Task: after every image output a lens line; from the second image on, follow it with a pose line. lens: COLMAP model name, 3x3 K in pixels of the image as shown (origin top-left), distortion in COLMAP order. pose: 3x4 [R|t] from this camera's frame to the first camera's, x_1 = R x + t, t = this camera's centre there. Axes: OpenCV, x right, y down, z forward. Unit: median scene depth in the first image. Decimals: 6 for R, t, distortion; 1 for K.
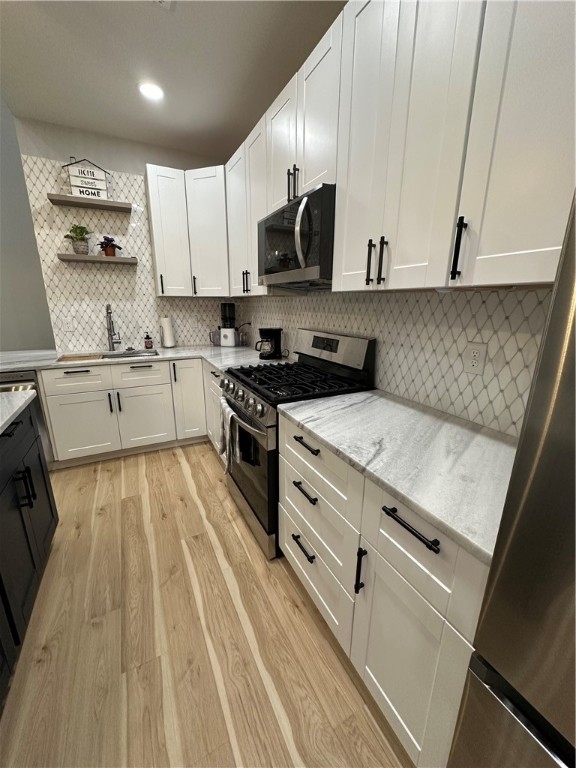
lens RADIAL K [[306.5, 0, 285.2], [0, 306.5, 388.4], [0, 0, 1]] dist [-0.002618, 0.000111]
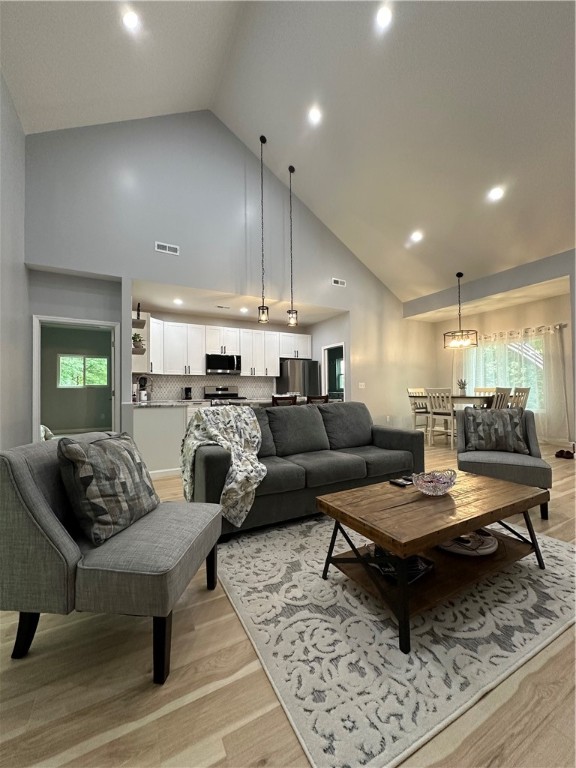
lens RADIAL K [[306.5, 0, 284.5], [0, 306.5, 385.2], [0, 0, 1]] dist [-0.002618, 0.000111]
pose [[-0.017362, 0.016920, 0.999706, -3.566203], [0.278613, 0.960336, -0.011415, 0.052615], [-0.960247, 0.278332, -0.021387, 0.377582]]
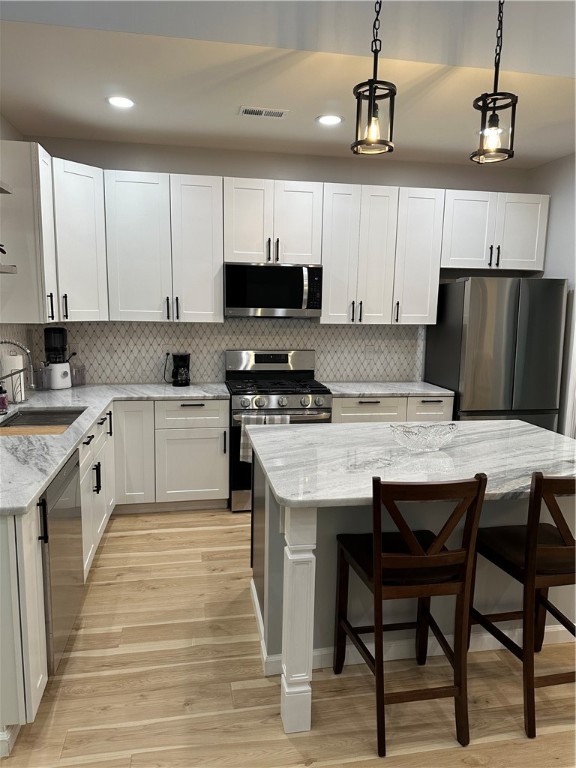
lens RADIAL K [[536.7, 0, 288.3], [0, 536.7, 385.4], [0, 0, 1]] dist [0.046241, -0.002872]
pose [[0.287104, -0.143685, 0.947062, -2.131490], [0.244821, 0.966856, 0.072470, -0.189981], [-0.926085, 0.211054, 0.312766, 0.240611]]
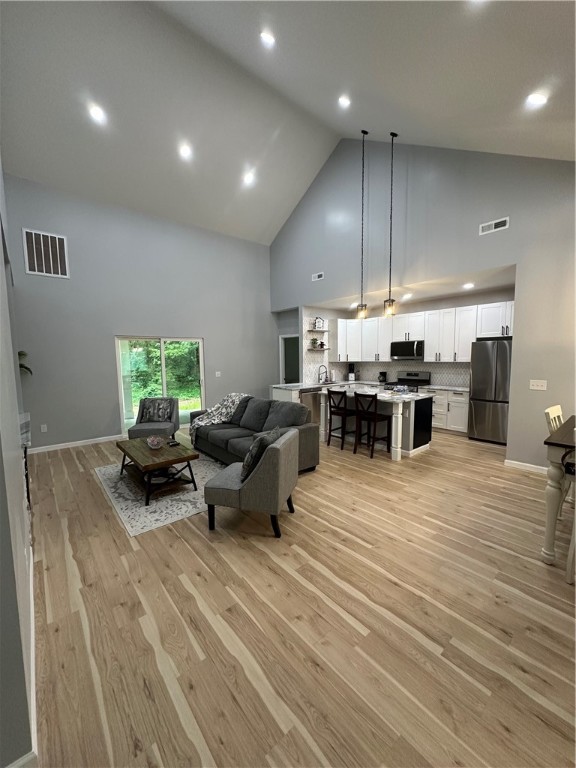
lens RADIAL K [[306.5, 0, 285.7], [0, 306.5, 385.9], [0, 0, 1]] dist [-0.002618, 0.000111]
pose [[0.976316, -0.036913, 0.213176, -2.183015], [0.074192, 0.982712, -0.169624, 0.503183], [-0.203230, 0.181422, 0.962177, -2.226797]]
